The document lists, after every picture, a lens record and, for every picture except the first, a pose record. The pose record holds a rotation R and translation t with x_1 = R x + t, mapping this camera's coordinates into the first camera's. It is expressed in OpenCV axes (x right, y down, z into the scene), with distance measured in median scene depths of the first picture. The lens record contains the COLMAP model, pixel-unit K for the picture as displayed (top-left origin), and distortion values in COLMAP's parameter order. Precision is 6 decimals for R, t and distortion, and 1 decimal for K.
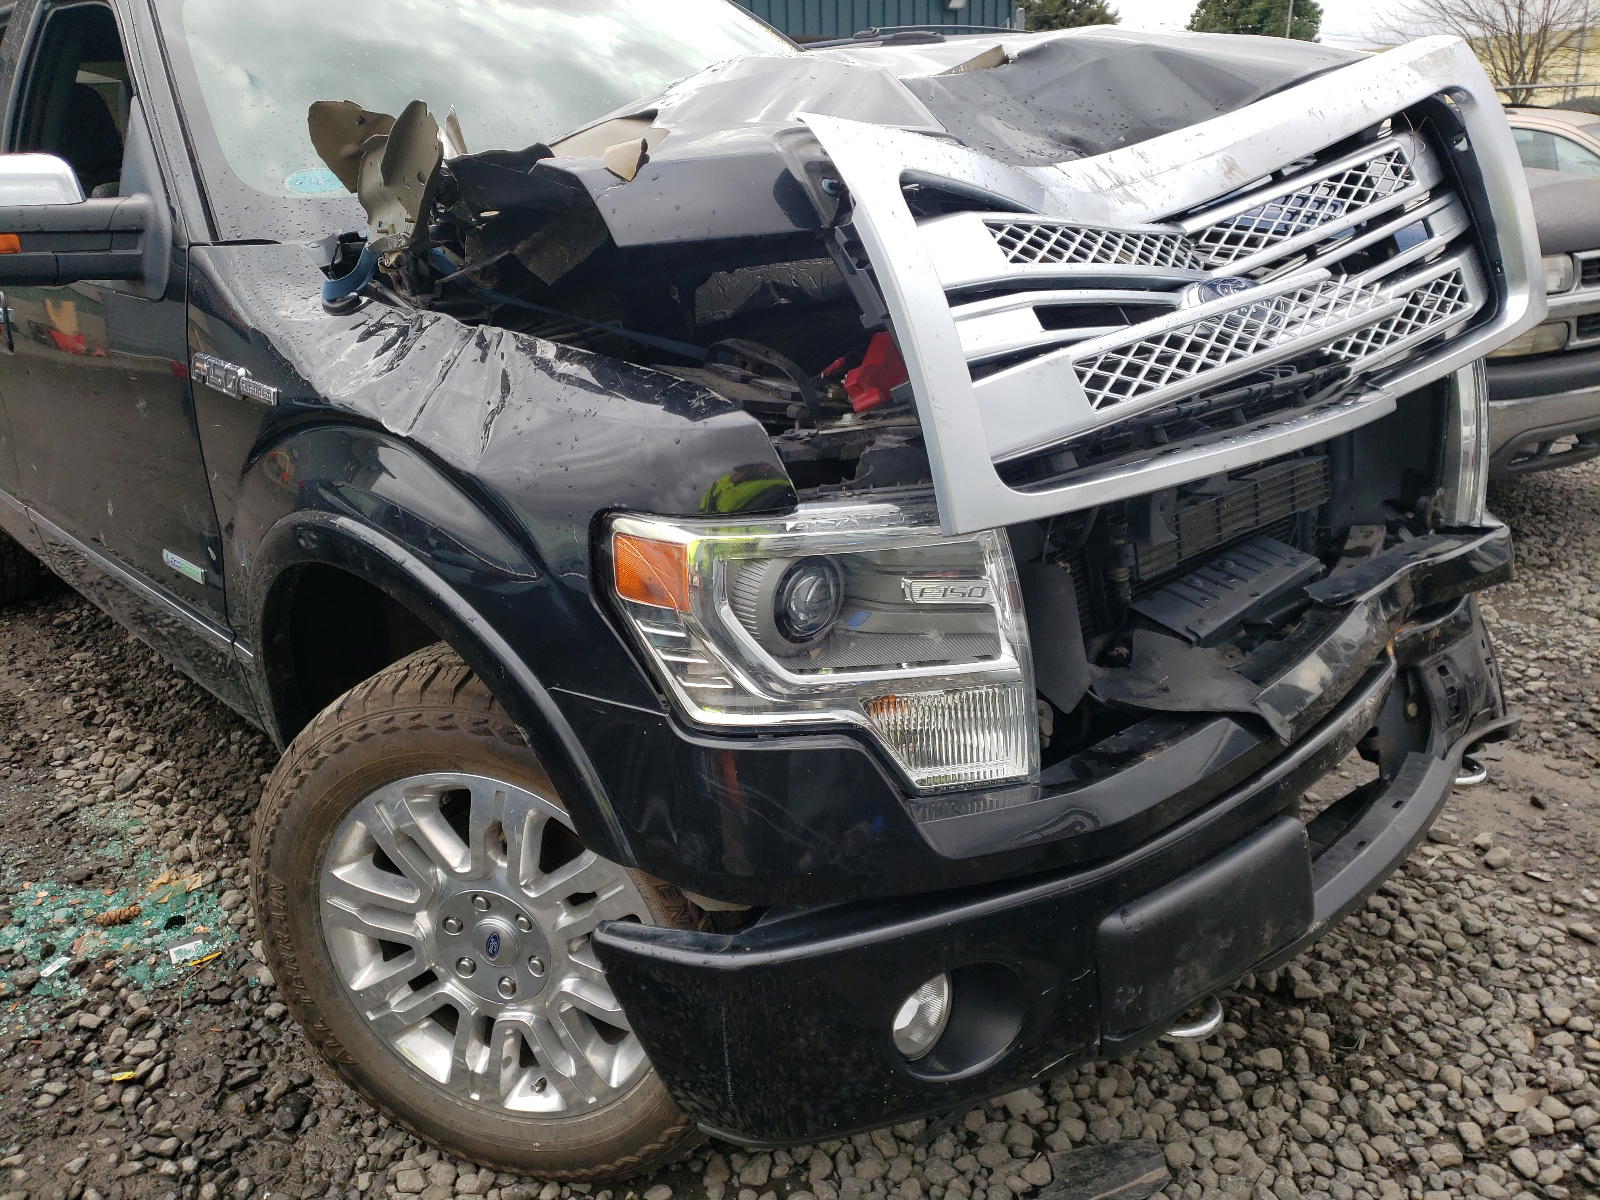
lens RADIAL K [[1247.0, 0, 798.3], [0, 1247.0, 579.7], [0, 0, 1]] dist [-0.032901, 0.083076]
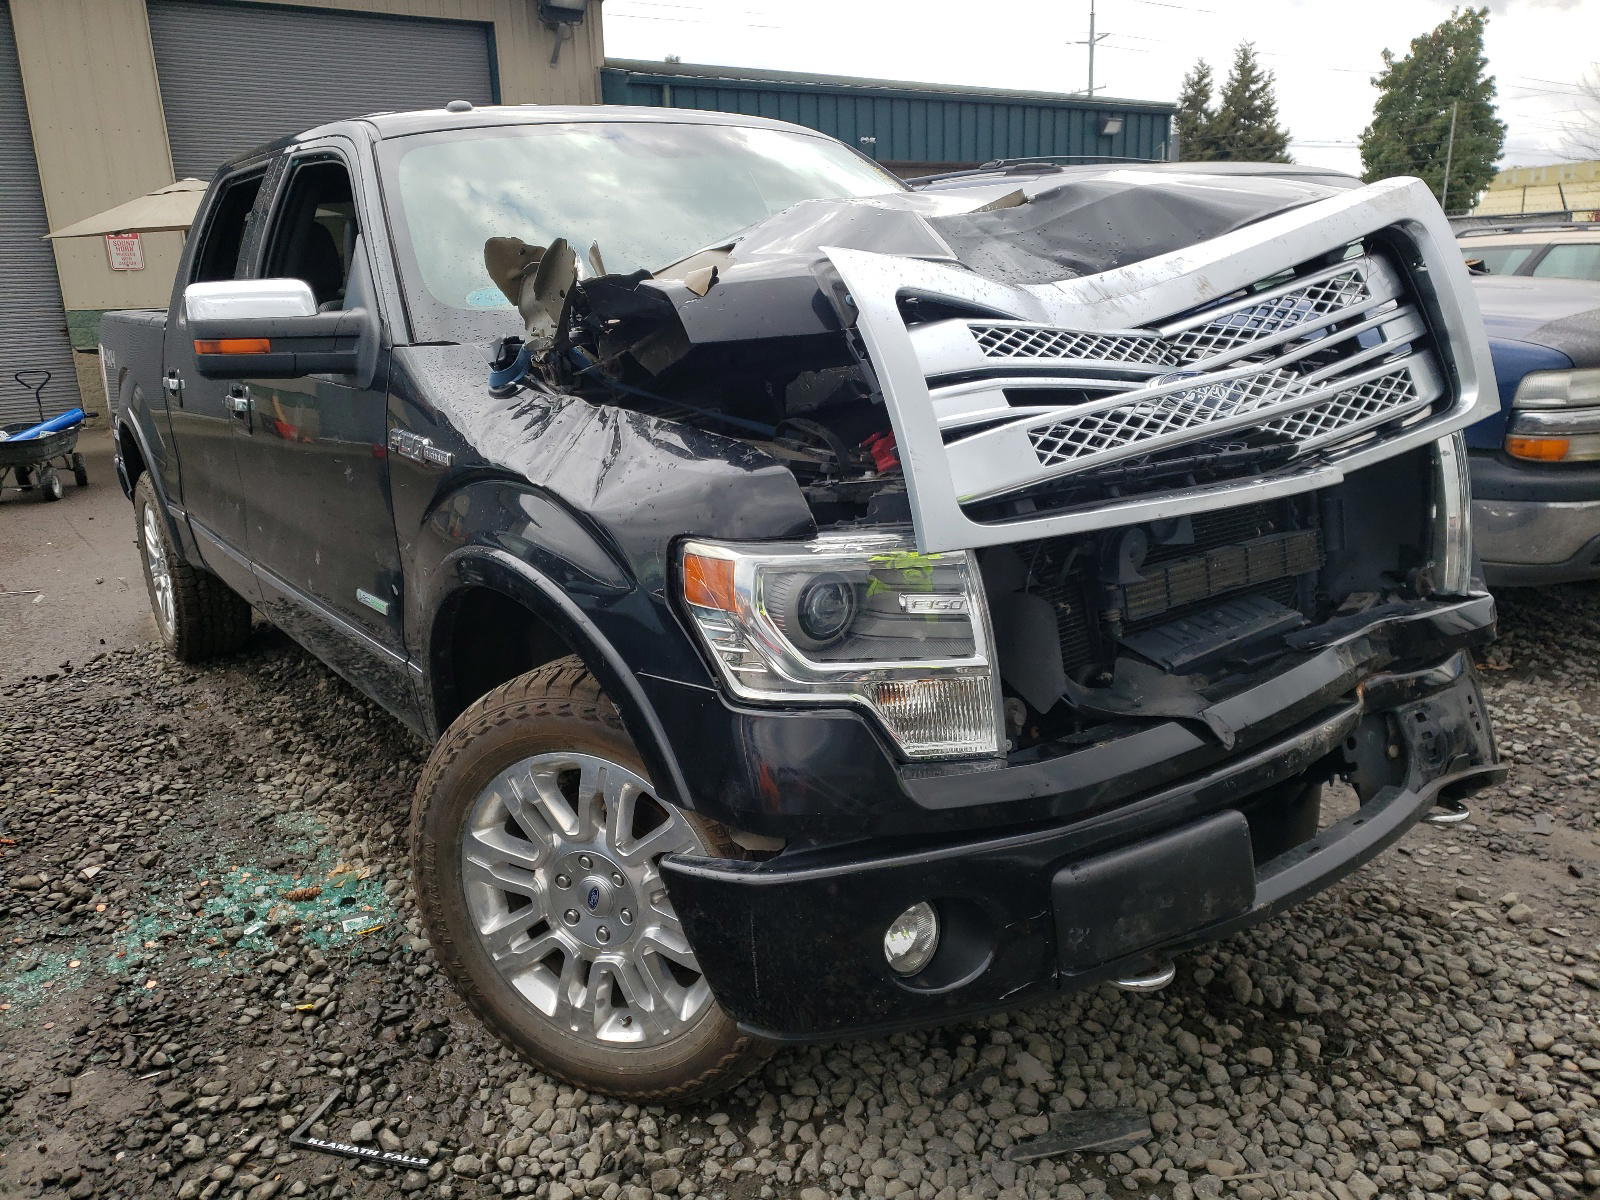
lens RADIAL K [[1225.0, 0, 800.0], [0, 1225.0, 600.0], [0, 0, 1]] dist [0.009734, 0.004188]
pose [[0.992586, 0.026984, -0.118511, 0.089187], [-0.035138, 0.997116, -0.067269, 0.065052], [0.116354, 0.070935, 0.990671, -0.195939]]
